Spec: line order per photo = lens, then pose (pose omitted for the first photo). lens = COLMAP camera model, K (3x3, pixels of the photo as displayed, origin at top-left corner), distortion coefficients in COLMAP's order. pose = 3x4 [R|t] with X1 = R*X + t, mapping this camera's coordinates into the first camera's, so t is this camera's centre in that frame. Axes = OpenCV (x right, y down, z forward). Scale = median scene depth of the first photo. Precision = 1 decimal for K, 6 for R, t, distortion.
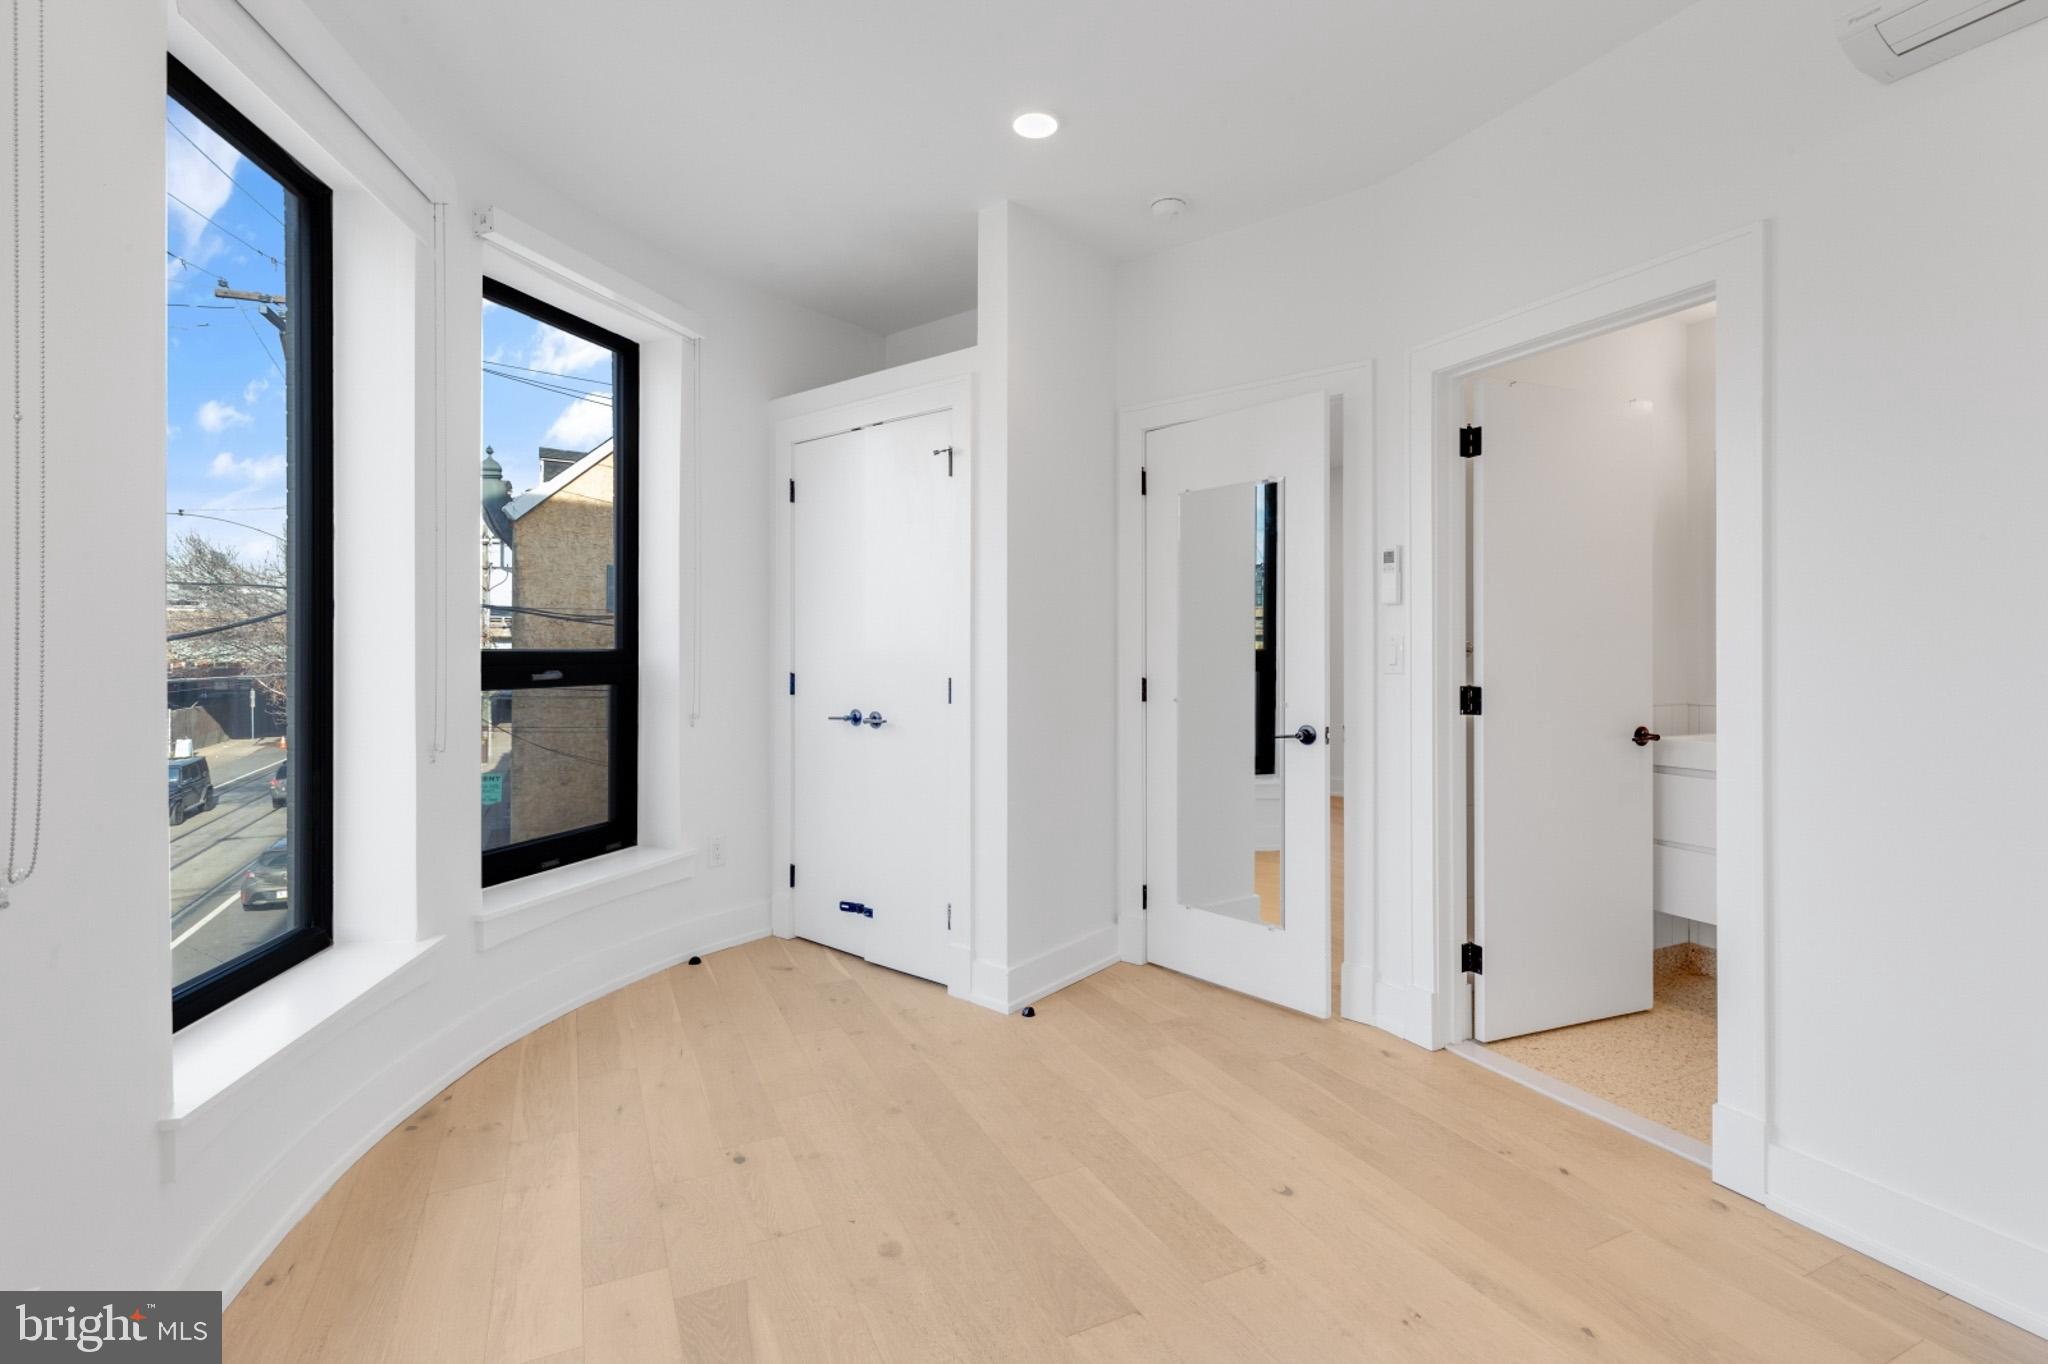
lens RADIAL K [[906.8, 0, 1024.0], [0, 906.8, 682.0], [0, 0, 1]] dist [0.009000, -0.000005]
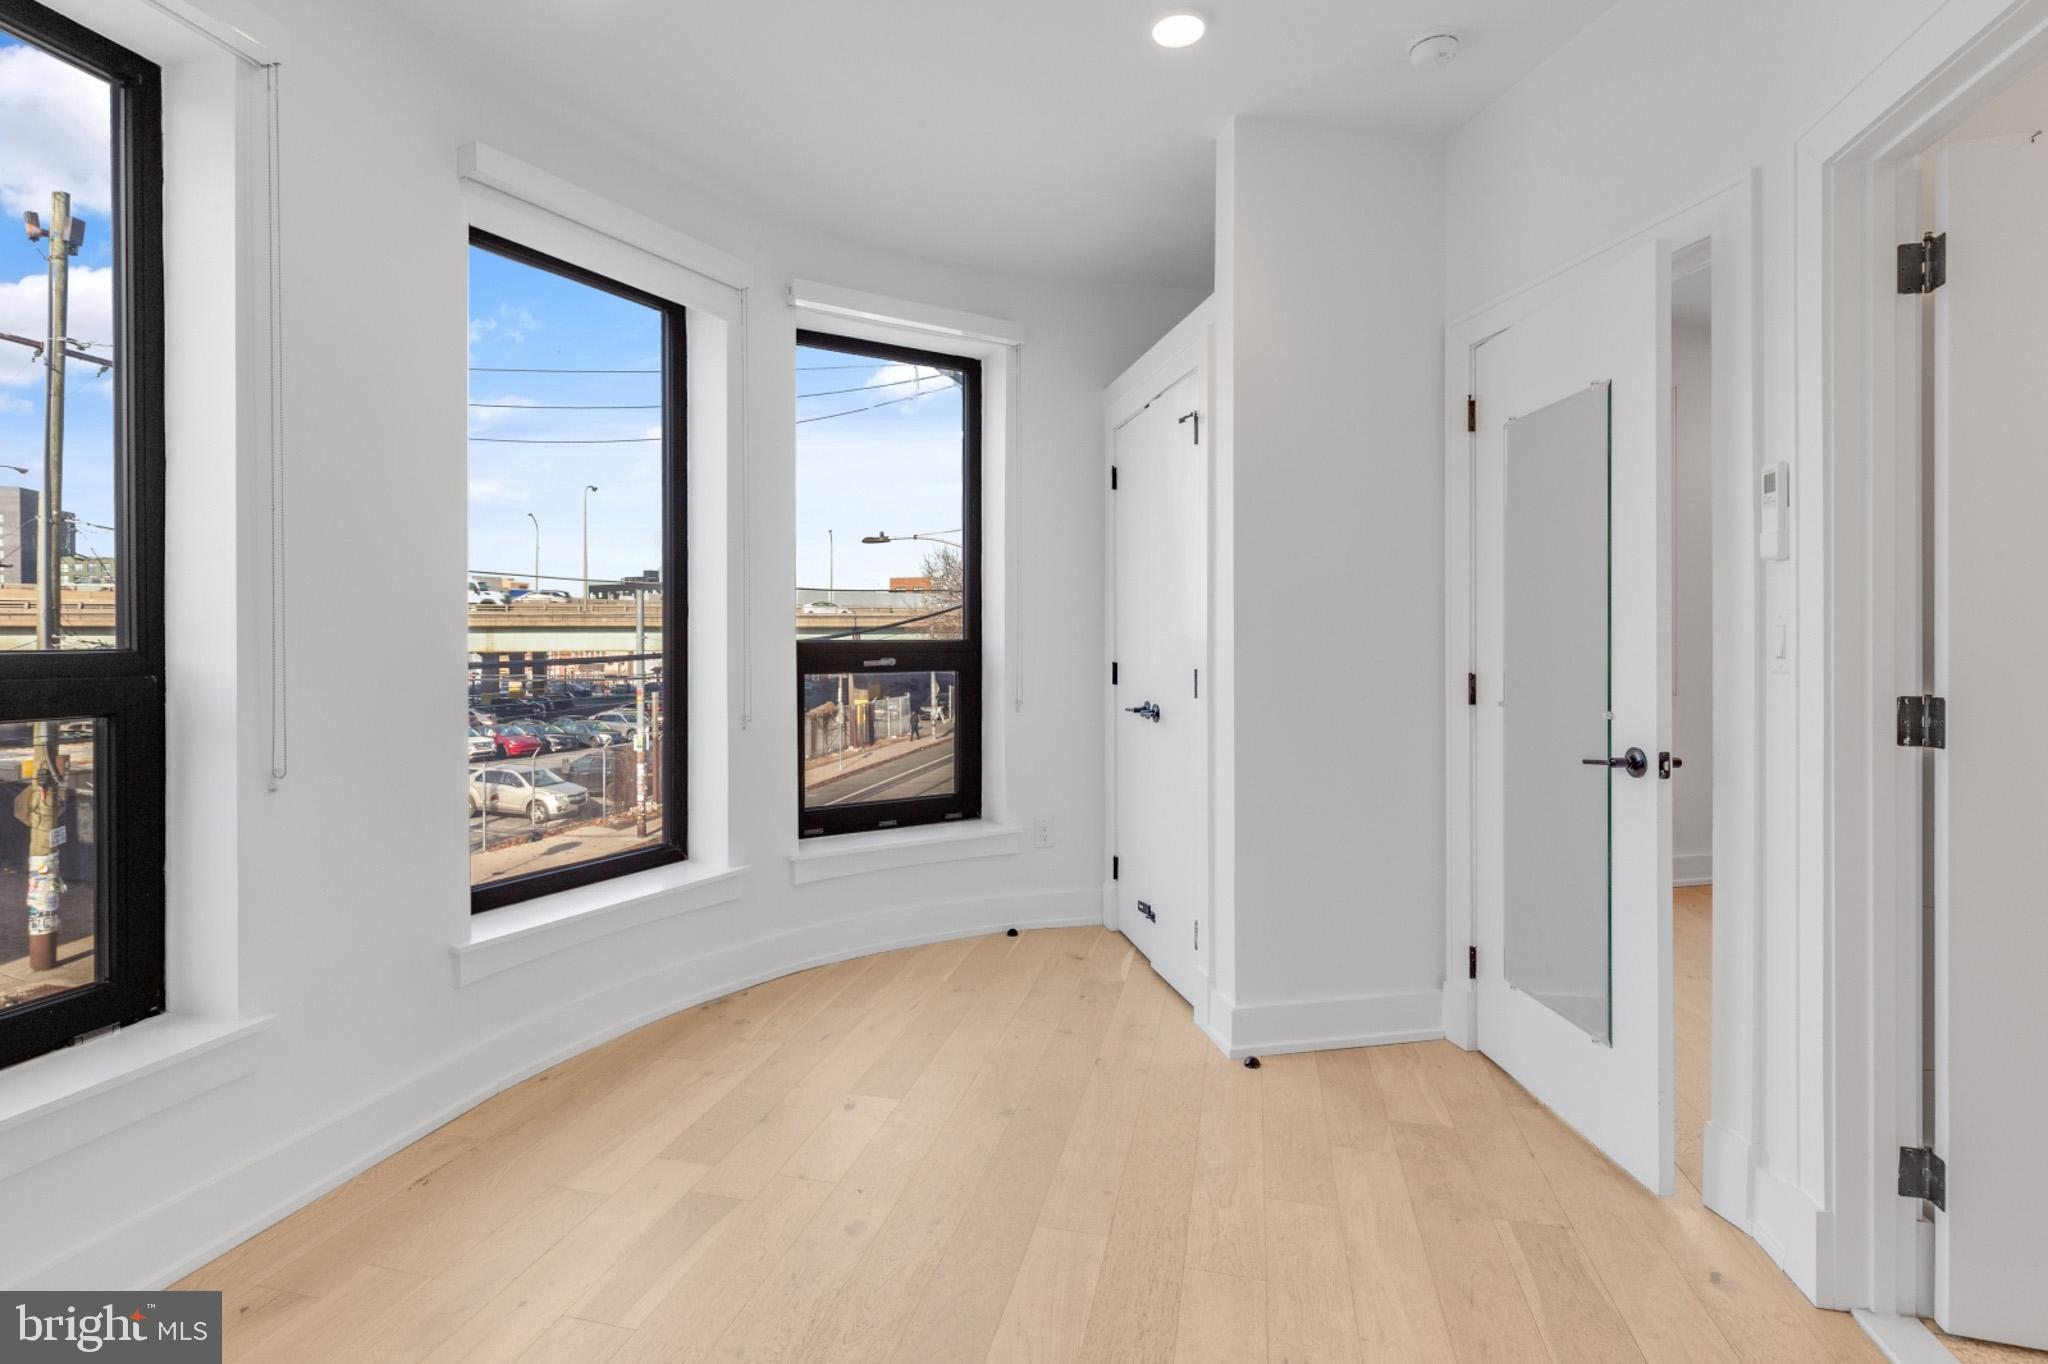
lens RADIAL K [[944.2, 0, 1027.0], [0, 944.2, 676.1], [0, 0, 1]] dist [0.001728, -0.000369]
pose [[0.778242, 0.018834, -0.627682, 0.394800], [-0.015978, 0.999820, 0.010189, -0.004969], [0.627761, 0.002100, 0.778403, 0.177559]]
